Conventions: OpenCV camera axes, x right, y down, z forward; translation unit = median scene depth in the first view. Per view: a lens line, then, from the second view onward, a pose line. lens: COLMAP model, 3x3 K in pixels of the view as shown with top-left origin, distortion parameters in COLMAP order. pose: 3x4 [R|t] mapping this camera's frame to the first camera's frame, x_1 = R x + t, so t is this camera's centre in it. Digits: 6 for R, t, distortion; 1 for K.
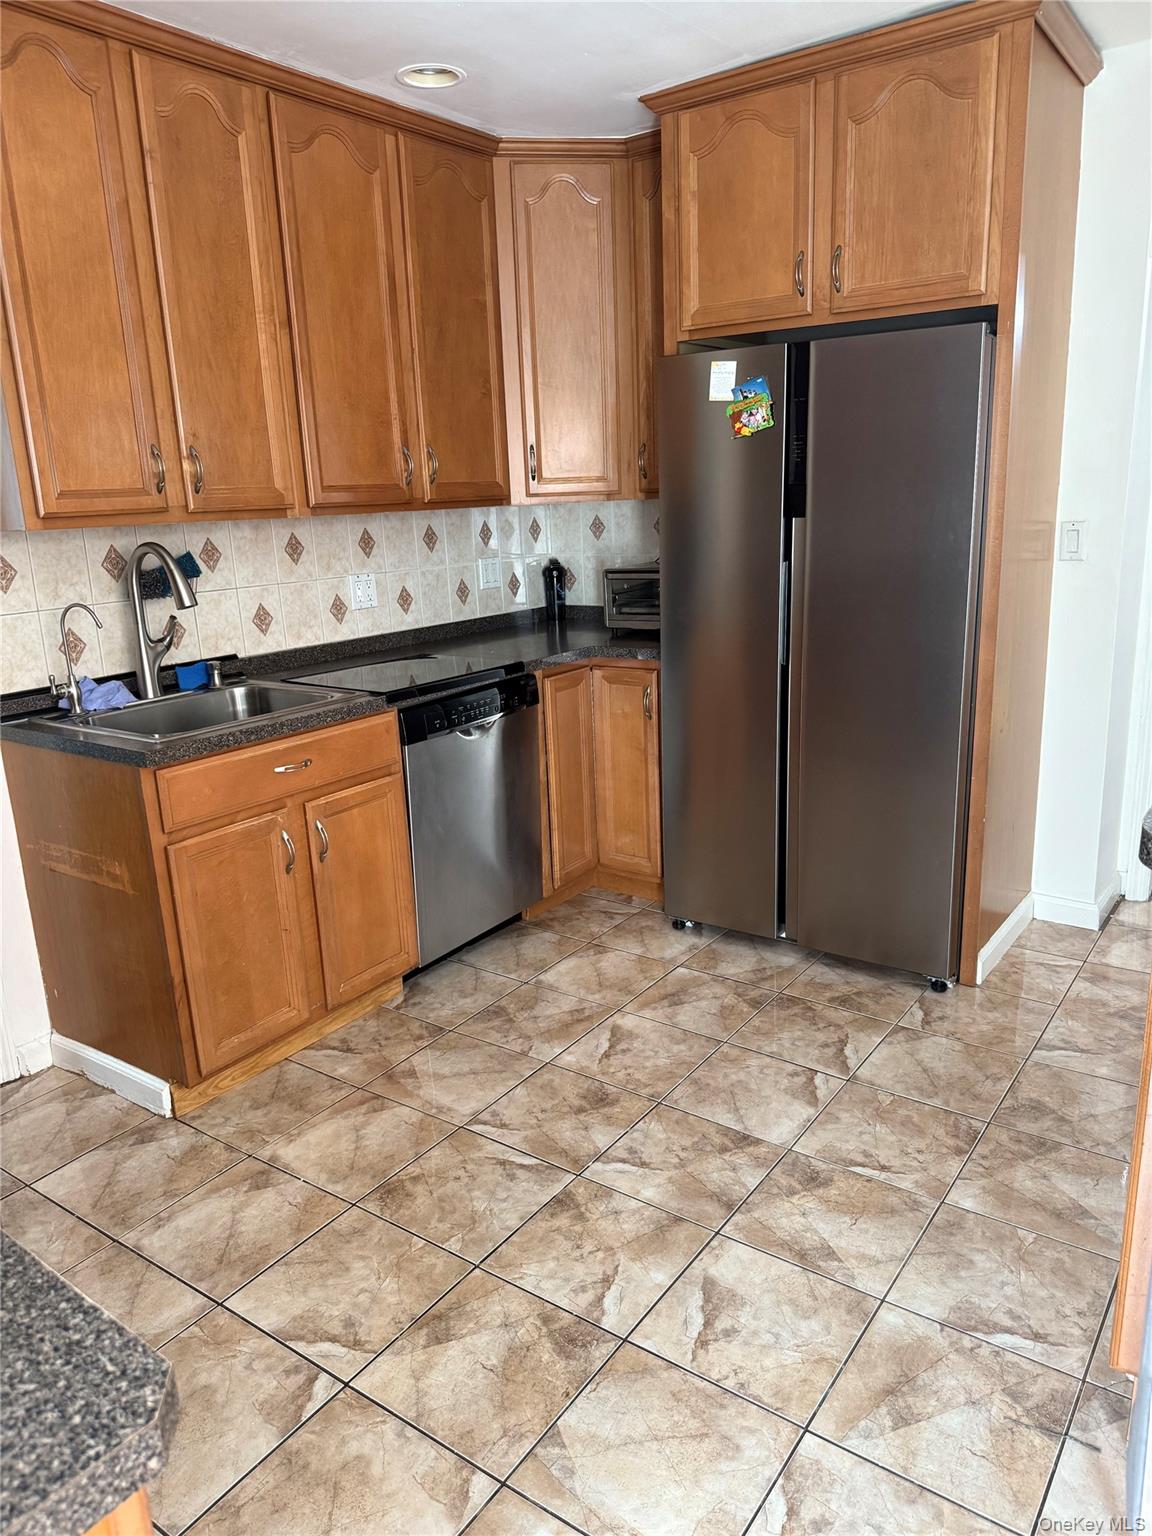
lens RADIAL K [[1092.2, 0, 582.8], [0, 1092.2, 772.3], [0, 0, 1]] dist [0.061469, -0.097567]
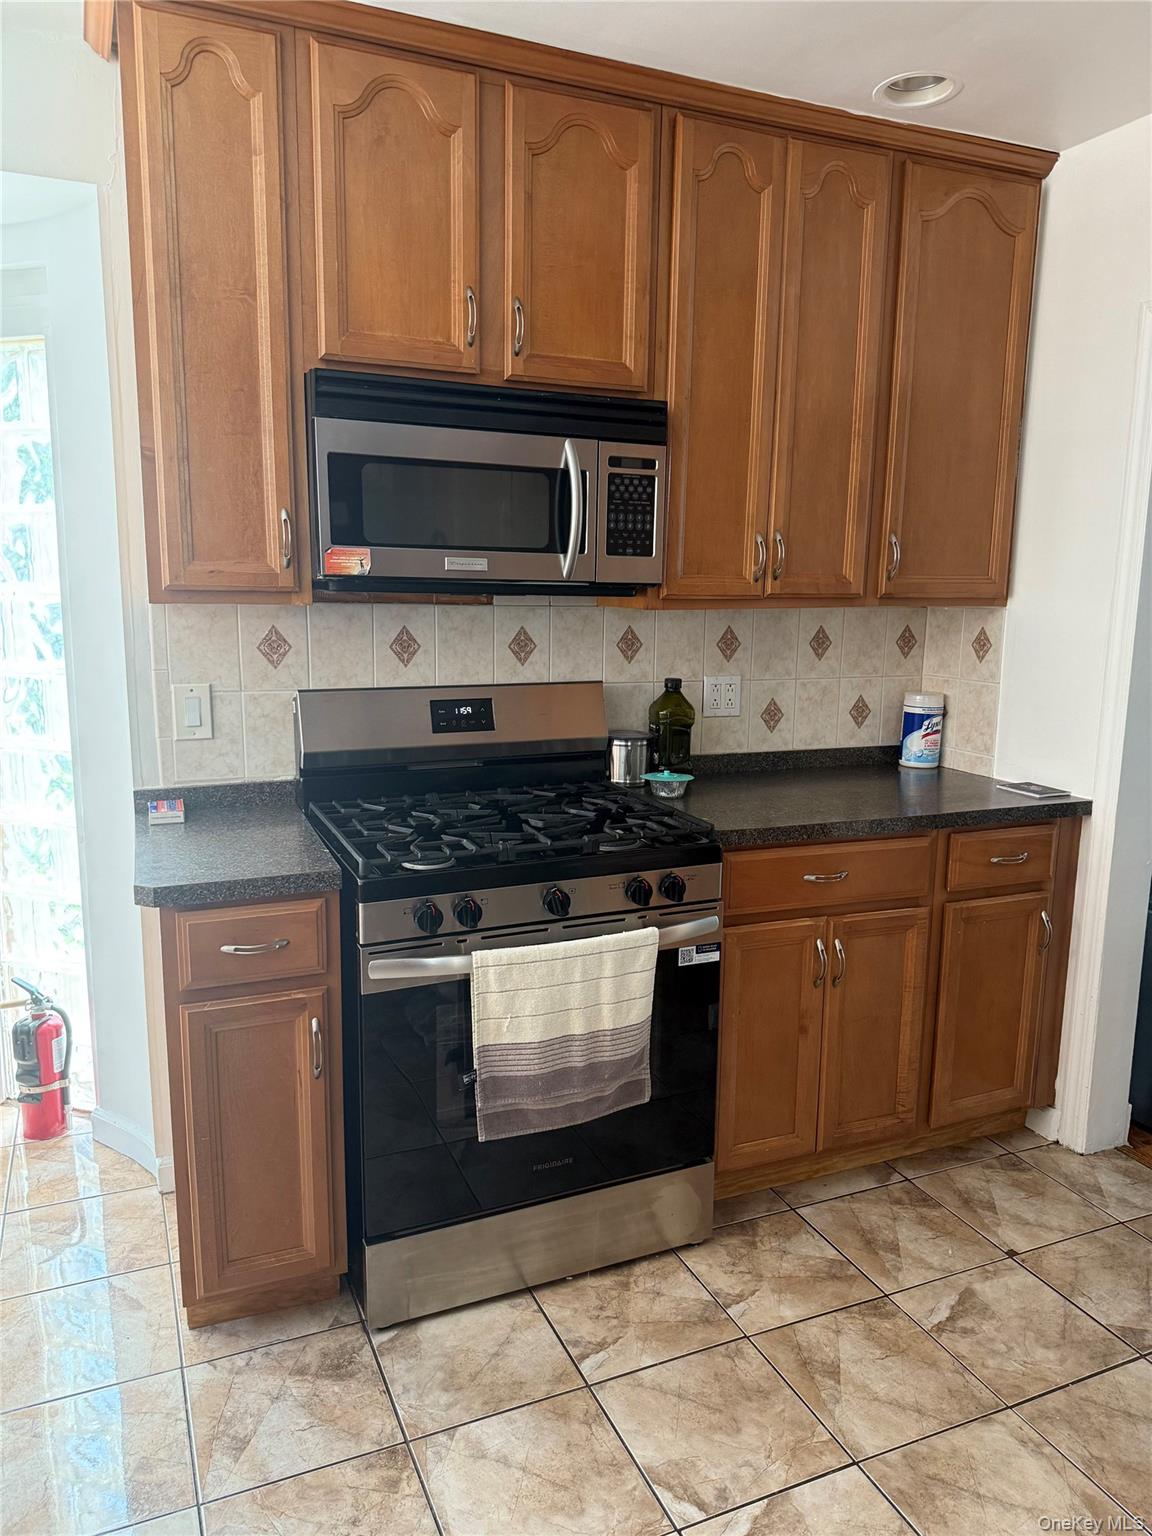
lens RADIAL K [[1139.6, 0, 576.0], [0, 1139.6, 768.0], [0, 0, 1]] dist [0.087610, -0.104581]
pose [[0.844255, 0.129235, -0.520126, 0.075797], [-0.174833, 0.983812, -0.039338, -0.029203], [0.506622, 0.124147, 0.853183, 0.102881]]
